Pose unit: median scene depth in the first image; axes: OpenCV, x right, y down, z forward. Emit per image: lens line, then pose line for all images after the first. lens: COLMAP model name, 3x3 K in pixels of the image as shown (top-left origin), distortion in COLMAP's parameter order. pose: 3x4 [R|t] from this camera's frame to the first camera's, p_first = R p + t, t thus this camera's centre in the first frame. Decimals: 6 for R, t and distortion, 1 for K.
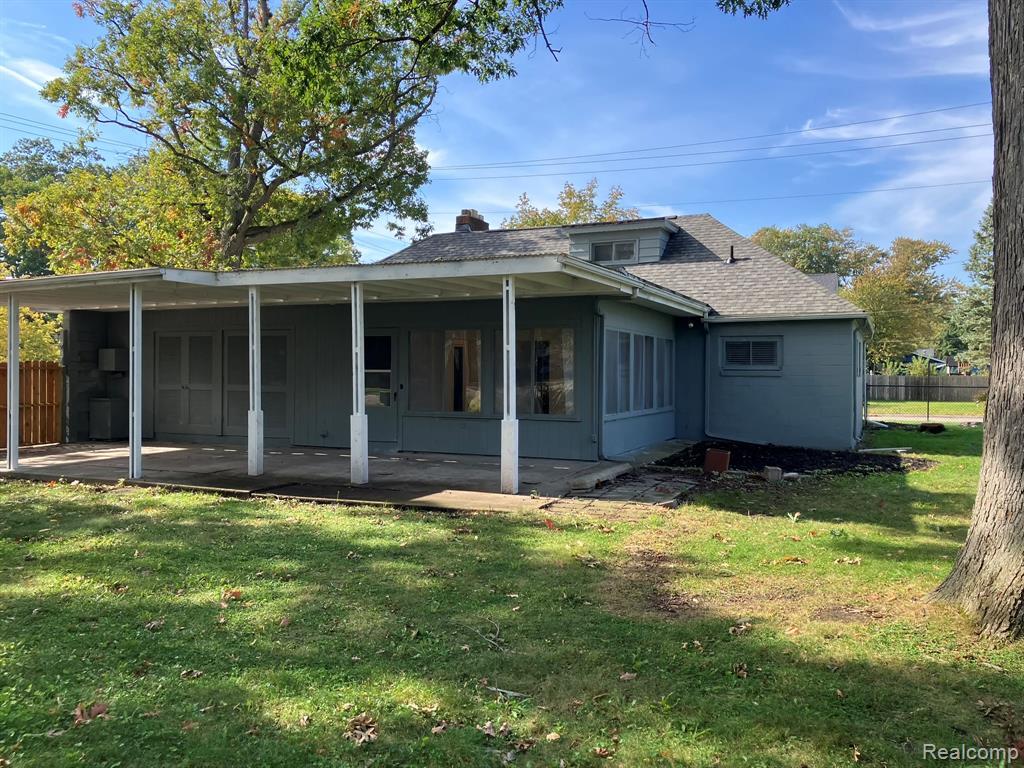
lens RADIAL K [[848.9, 0, 511.7], [0, 848.9, 376.8], [0, 0, 1]] dist [0.059725, -0.023648]
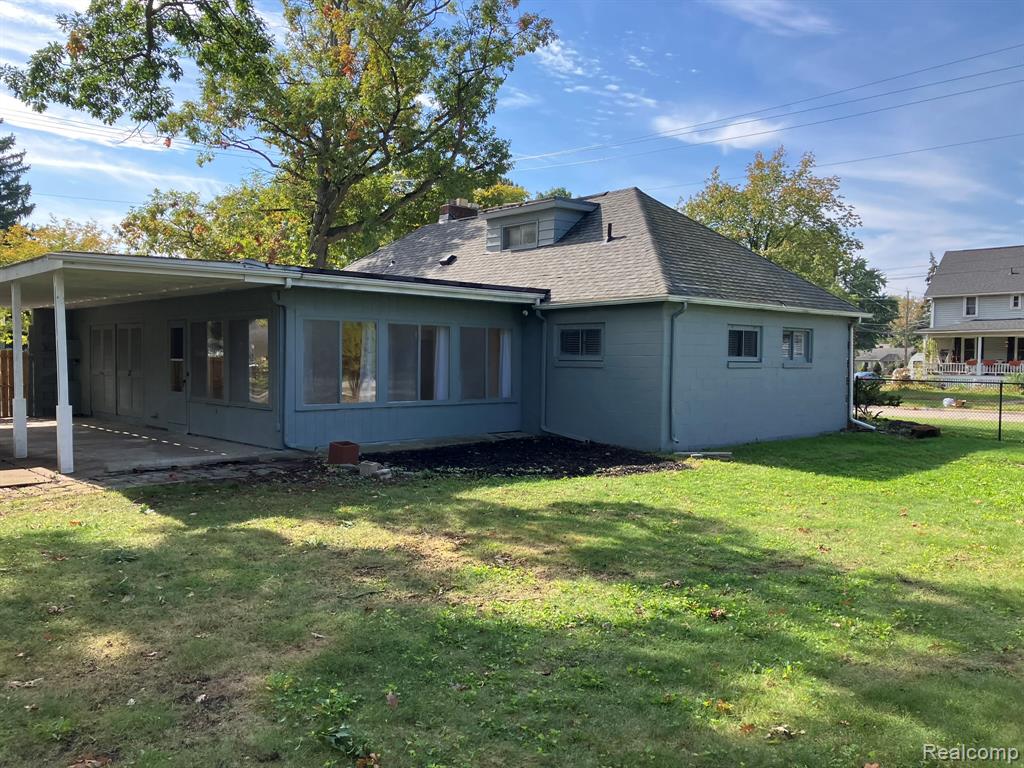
lens RADIAL K [[848.9, 0, 512.0], [0, 848.9, 390.3], [0, 0, 1]] dist [0.059725, -0.023648]
pose [[0.922845, 0.018336, -0.384734, 0.559506], [-0.006101, 0.999437, 0.032998, -0.005442], [0.385122, -0.028105, 0.922438, 0.126104]]
